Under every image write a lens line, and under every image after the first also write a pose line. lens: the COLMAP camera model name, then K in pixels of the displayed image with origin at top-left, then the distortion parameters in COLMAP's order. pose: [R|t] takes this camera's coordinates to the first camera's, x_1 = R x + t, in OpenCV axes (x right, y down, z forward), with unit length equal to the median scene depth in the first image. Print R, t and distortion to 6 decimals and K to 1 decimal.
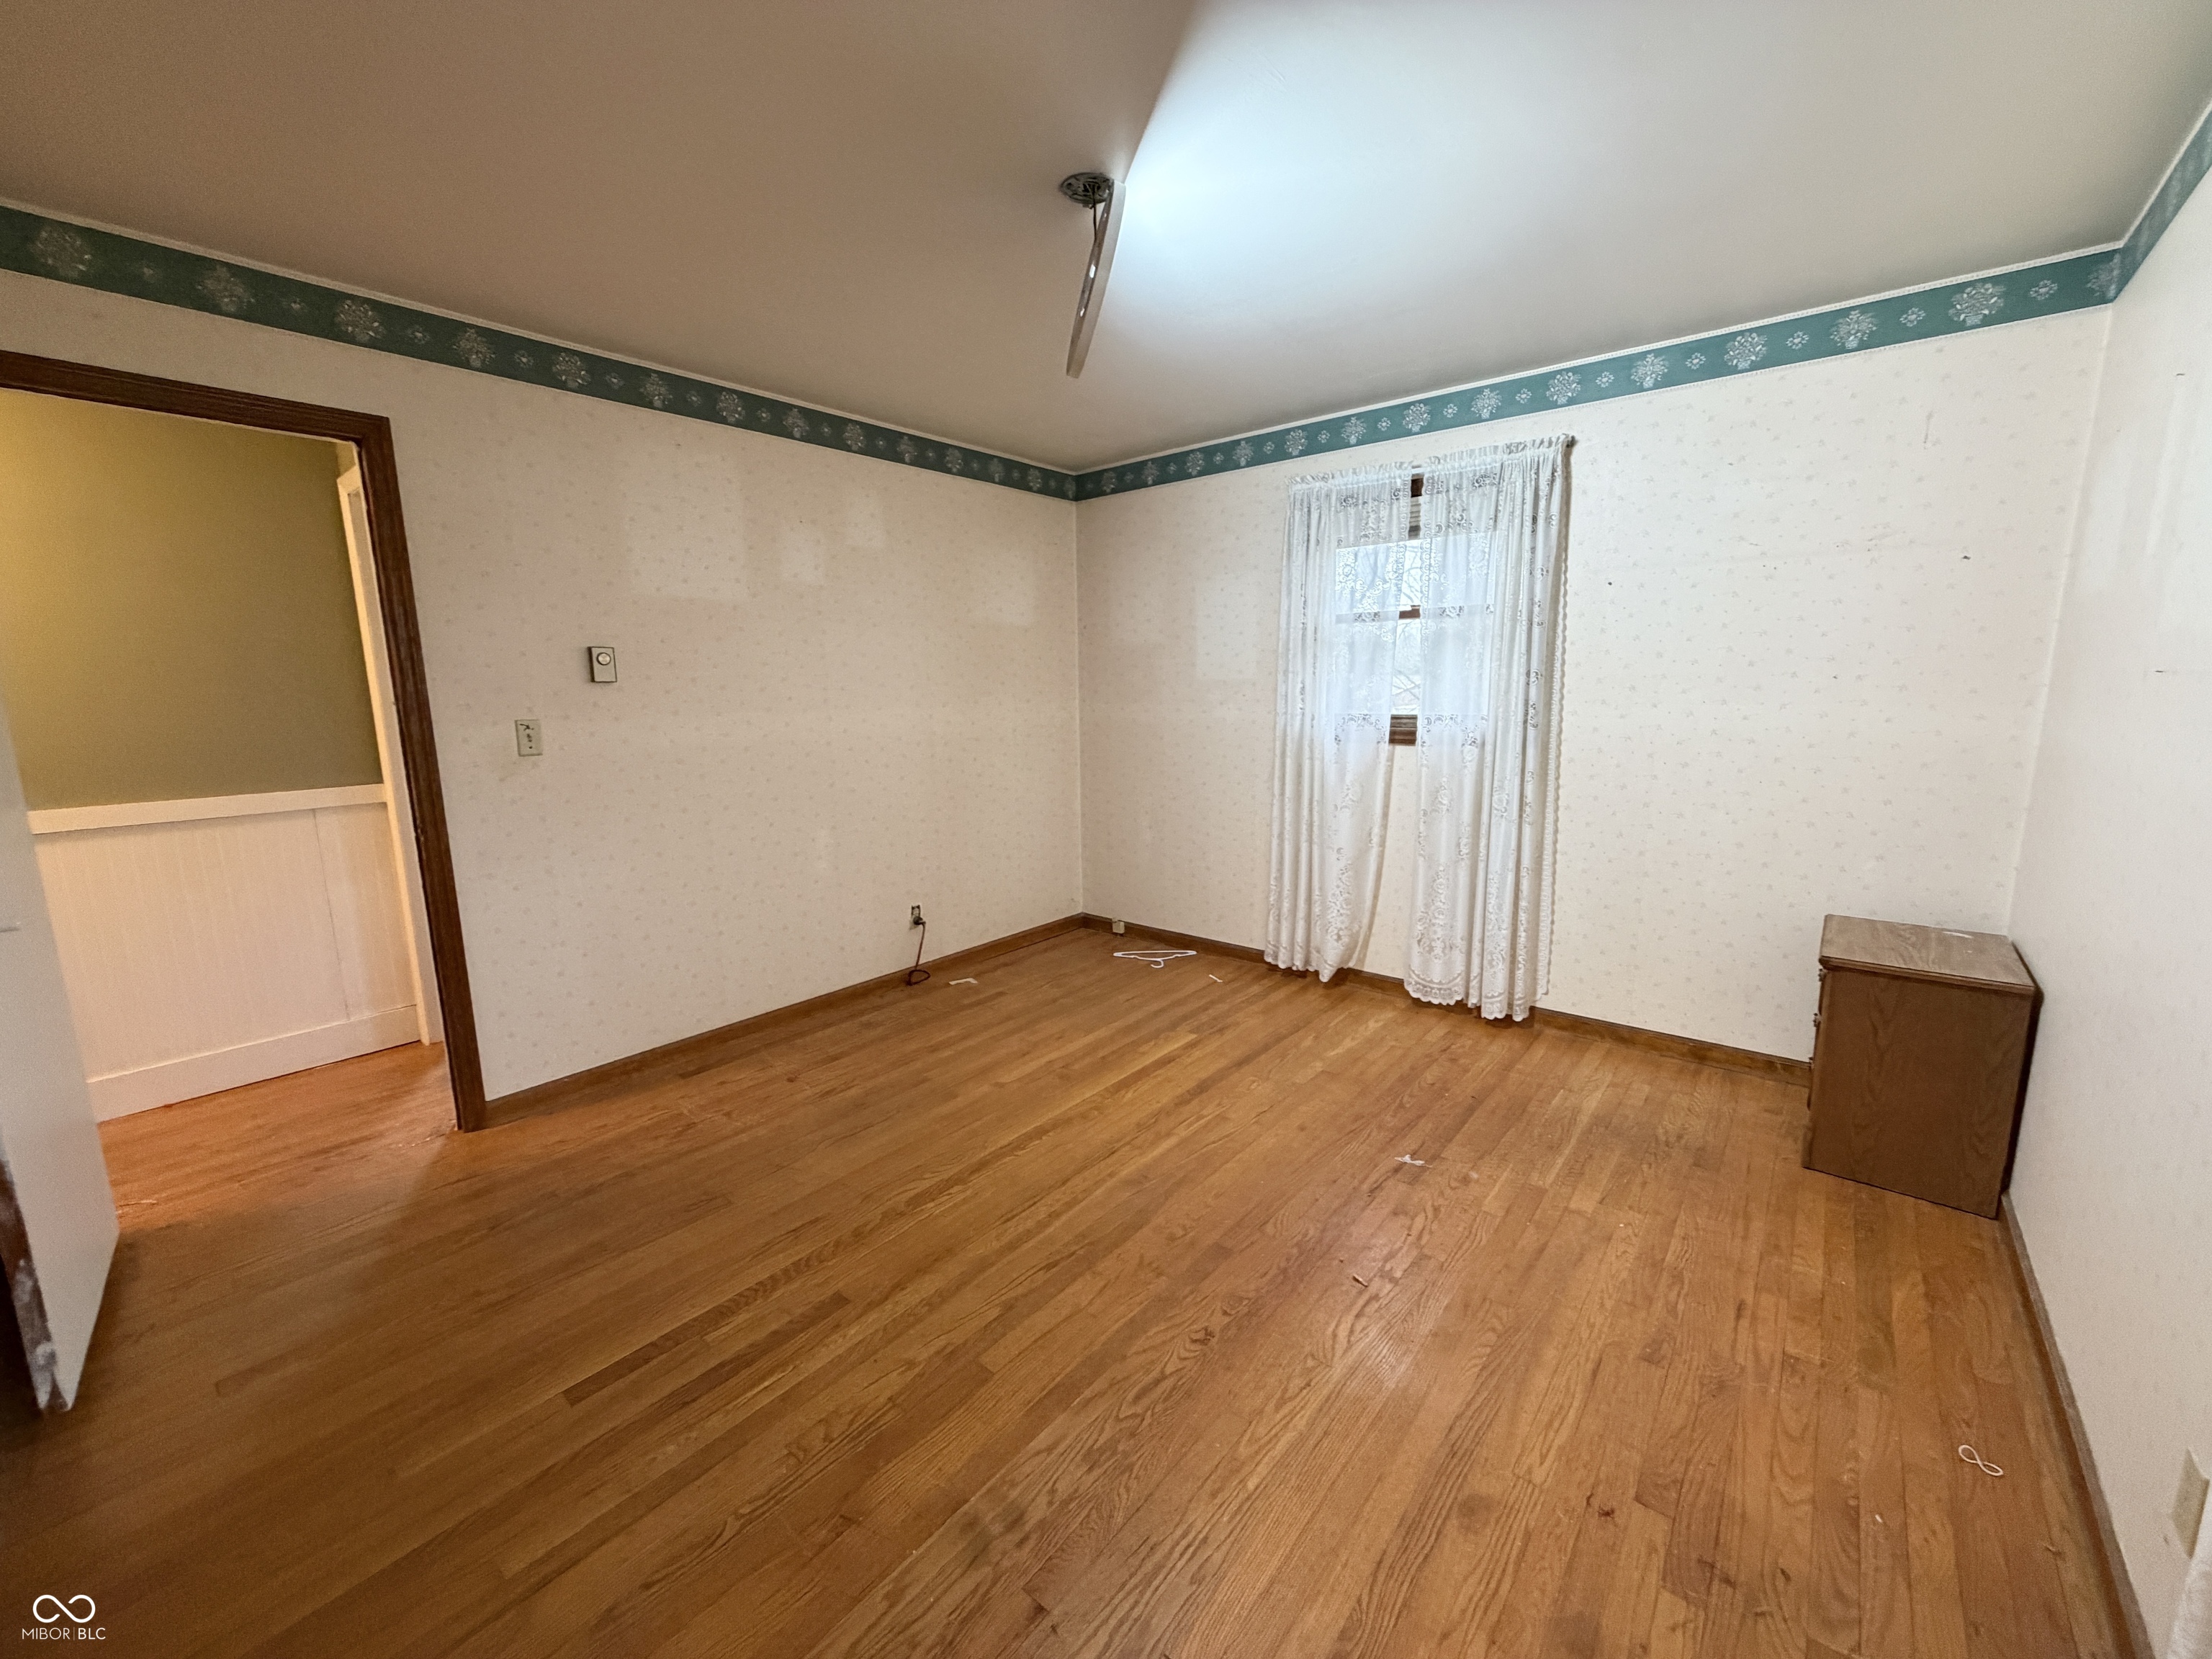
lens RADIAL K [[881.6, 0, 1104.6], [0, 881.6, 830.4], [0, 0, 1]] dist [0.000881, -0.000443]
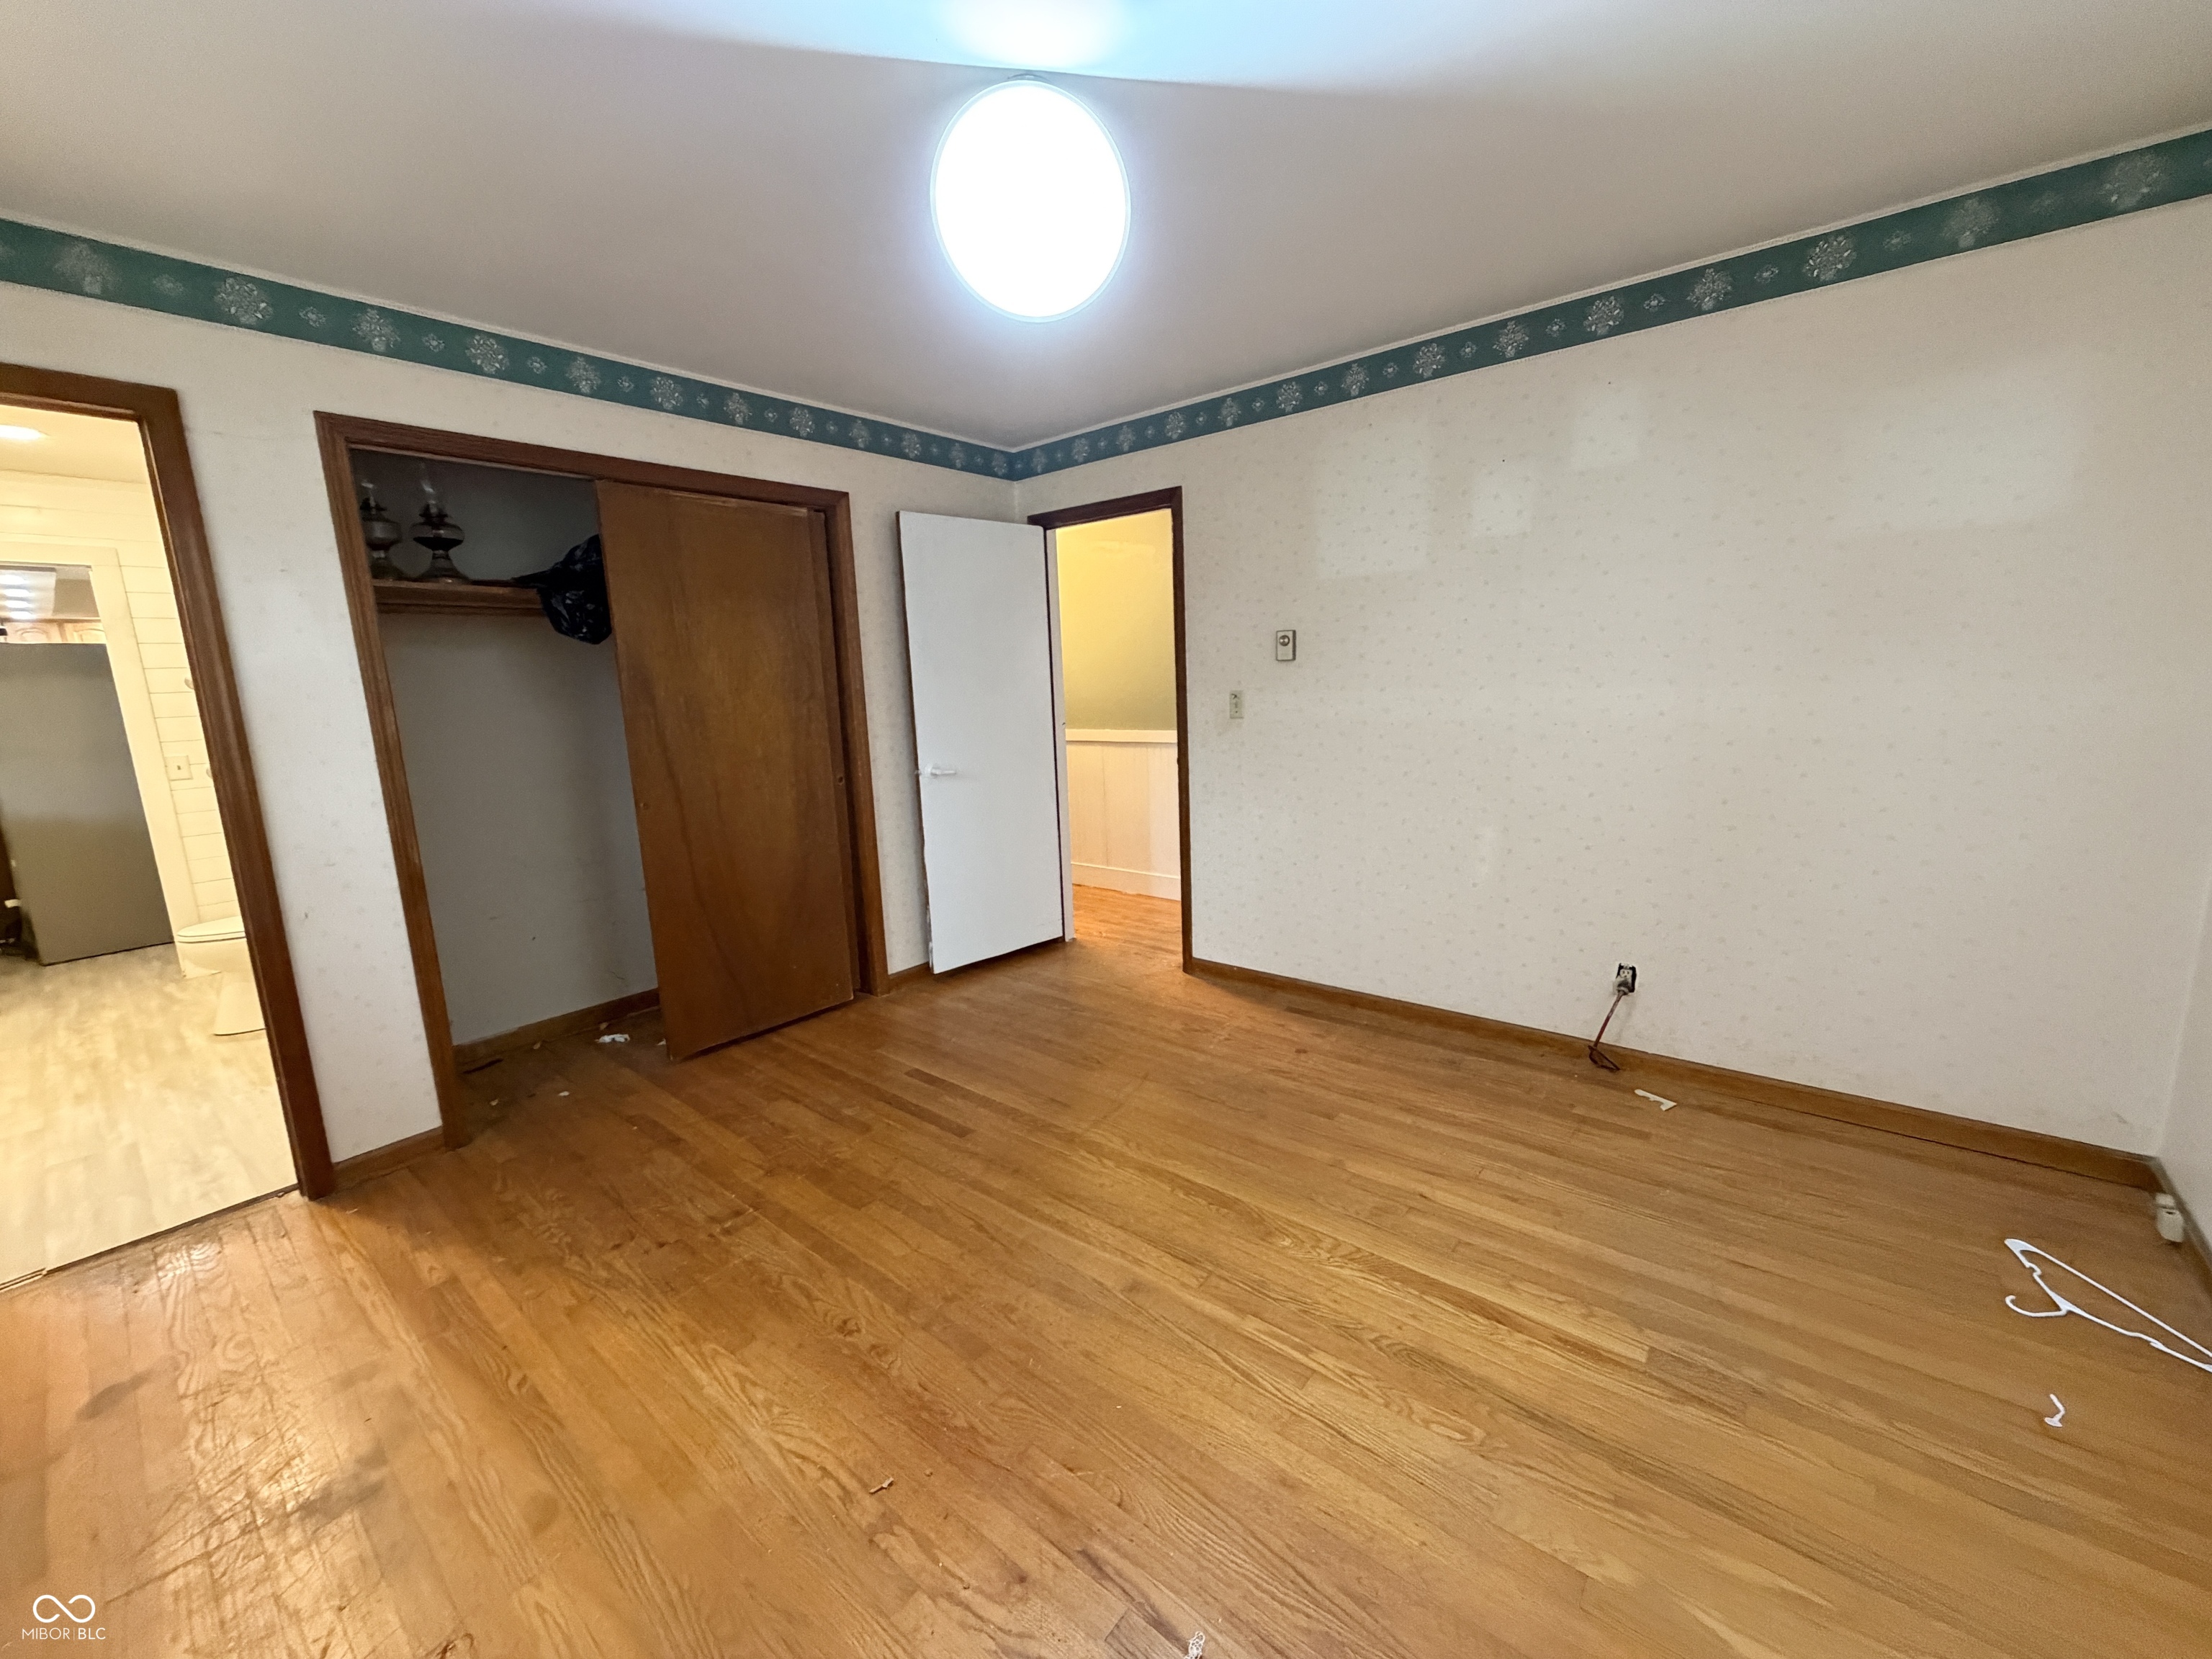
lens RADIAL K [[881.6, 0, 1104.6], [0, 881.6, 830.4], [0, 0, 1]] dist [0.000881, -0.000443]
pose [[-0.001051, 0.187877, -0.982192, 0.604747], [-0.130459, 0.973773, 0.186406, -0.127979], [0.991453, 0.128331, 0.023487, 0.722401]]
